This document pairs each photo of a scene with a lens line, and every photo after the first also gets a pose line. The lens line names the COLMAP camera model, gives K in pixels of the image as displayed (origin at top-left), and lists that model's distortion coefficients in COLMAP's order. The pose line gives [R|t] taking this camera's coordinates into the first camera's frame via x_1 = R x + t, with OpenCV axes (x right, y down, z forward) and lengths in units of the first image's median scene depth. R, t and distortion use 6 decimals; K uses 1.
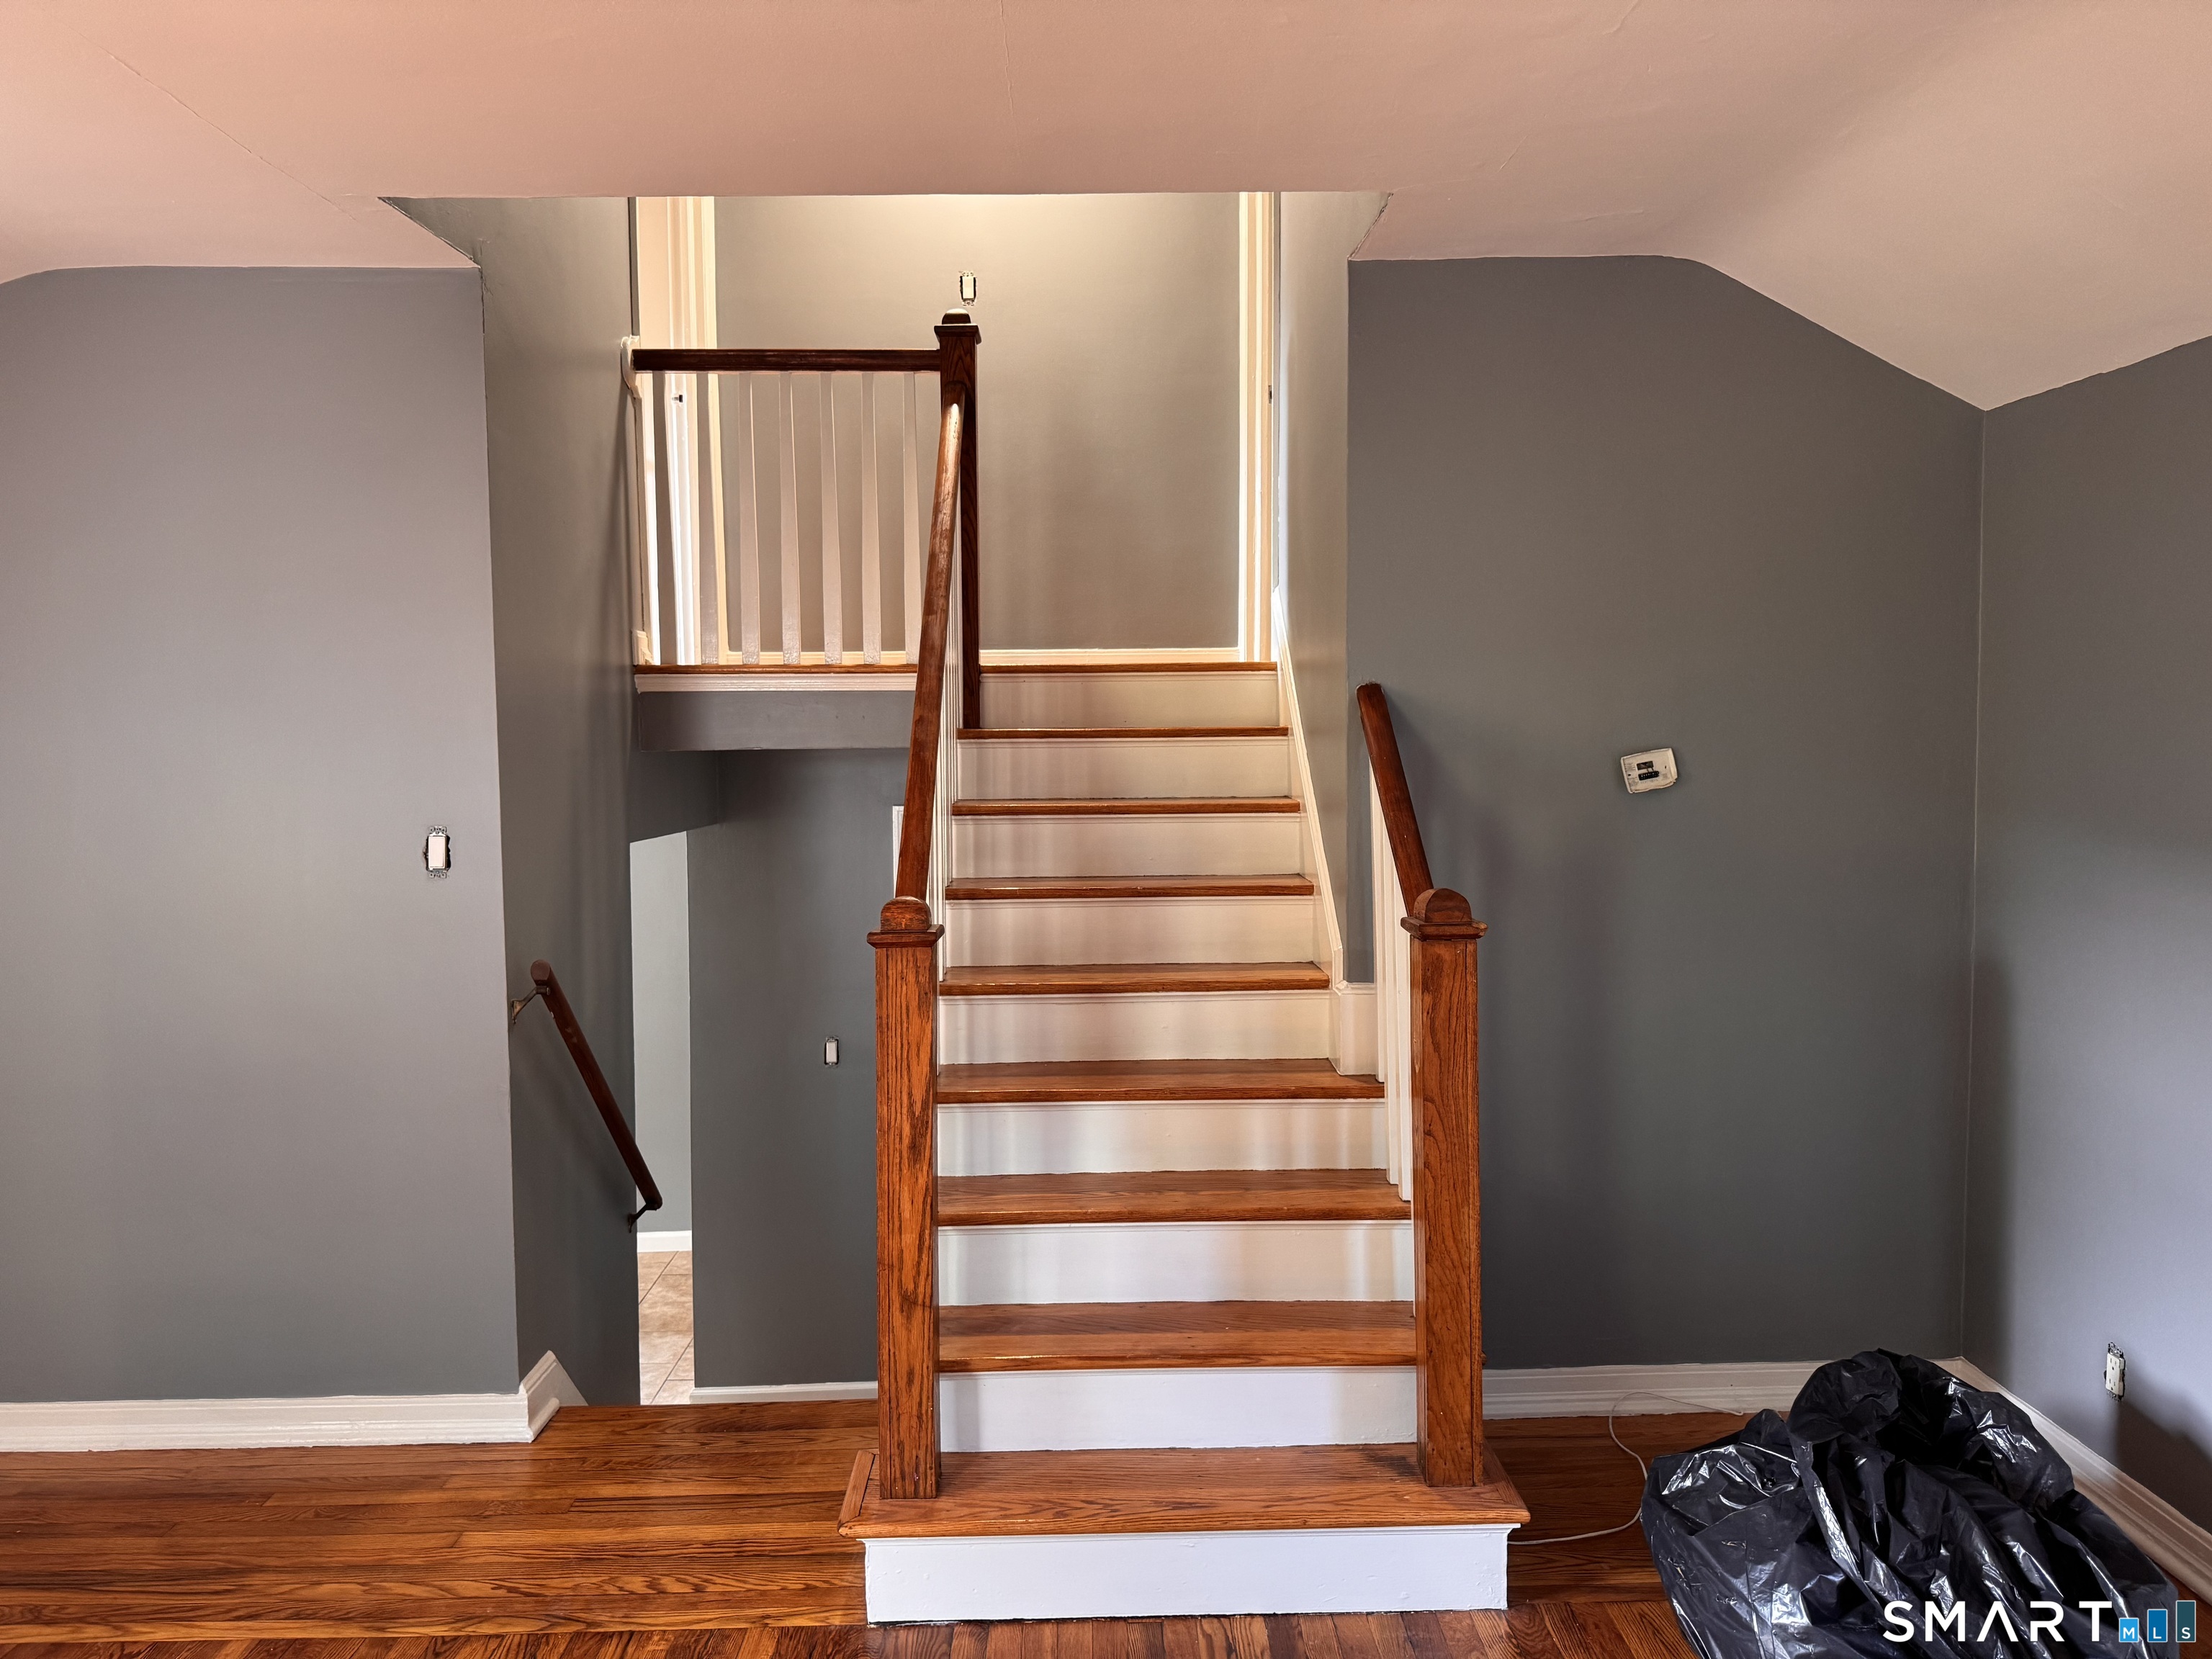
lens RADIAL K [[1552.7, 0, 1106.0], [0, 1552.7, 829.5], [0, 0, 1]] dist [0.003181, 0.003352]
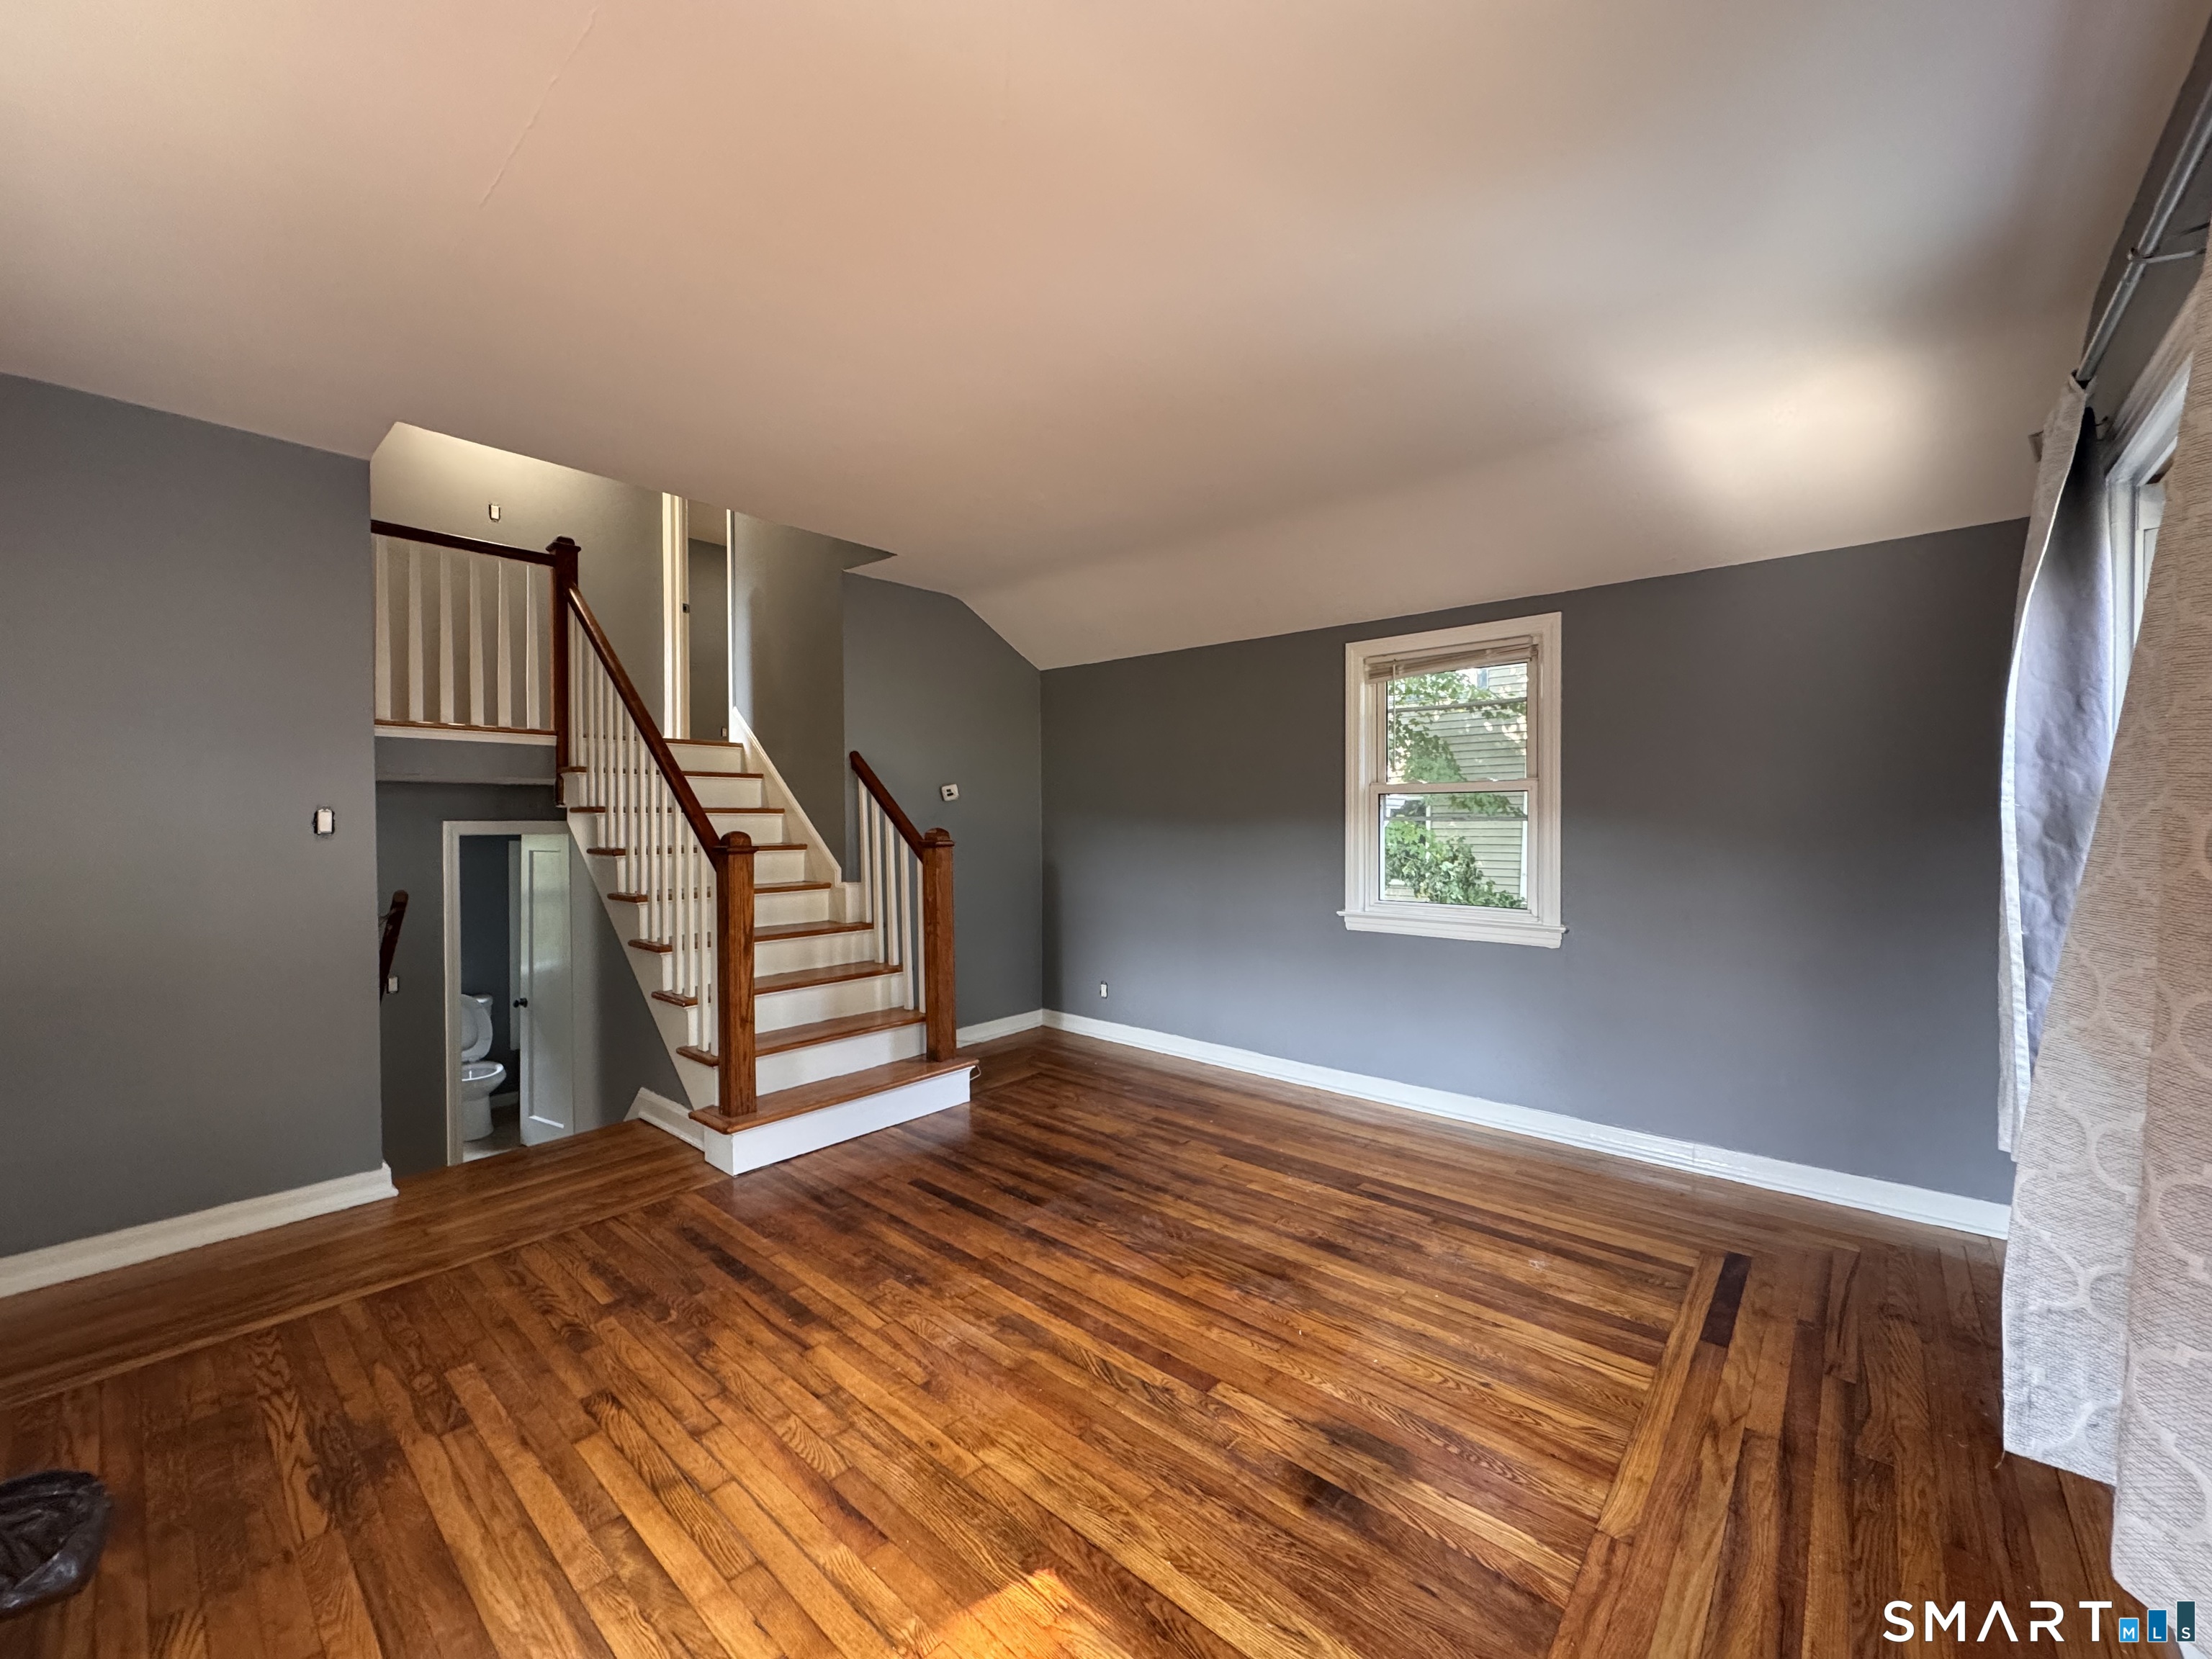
lens RADIAL K [[878.0, 0, 1106.0], [0, 878.0, 829.5], [0, 0, 1]] dist [-0.000496, 0.000013]
pose [[0.687047, -0.007285, 0.726577, -0.580459], [0.027620, 0.999489, -0.016097, 0.054495], [-0.726088, 0.031128, 0.686897, -0.193462]]
